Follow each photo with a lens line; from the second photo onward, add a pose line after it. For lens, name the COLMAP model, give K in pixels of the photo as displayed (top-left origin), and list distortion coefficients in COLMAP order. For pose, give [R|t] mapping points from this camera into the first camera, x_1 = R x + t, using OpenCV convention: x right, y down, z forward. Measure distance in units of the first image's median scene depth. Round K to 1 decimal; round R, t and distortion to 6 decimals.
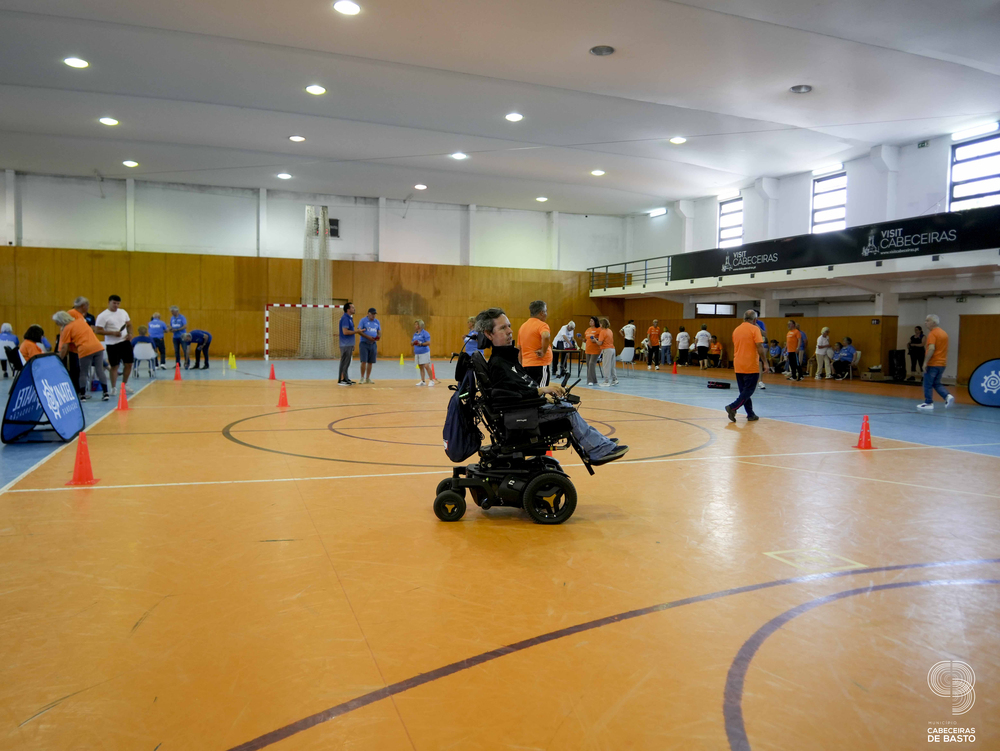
lens RADIAL K [[741.7, 0, 501.0], [0, 741.7, 380.6], [0, 0, 1]] dist [-0.009503, 0.007306]
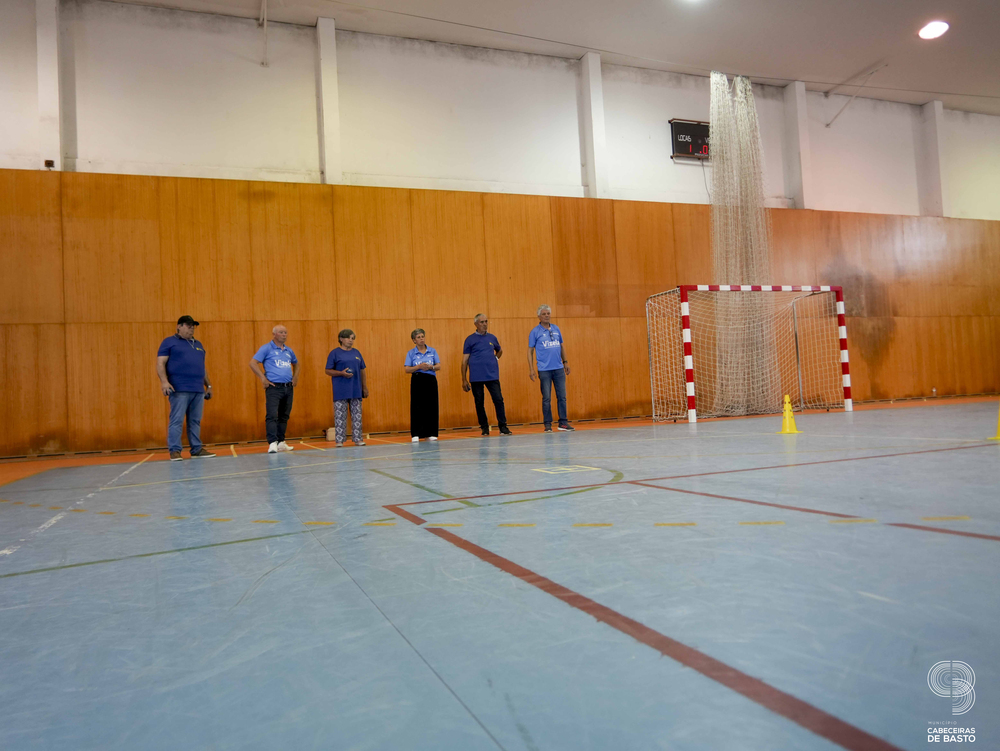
lens RADIAL K [[741.7, 0, 501.0], [0, 741.7, 380.6], [0, 0, 1]] dist [-0.009503, 0.007306]
pose [[0.997604, -0.066466, 0.019214, -0.406200], [0.067933, 0.993634, -0.089873, -0.020782], [-0.013118, 0.090963, 0.995768, 0.571340]]
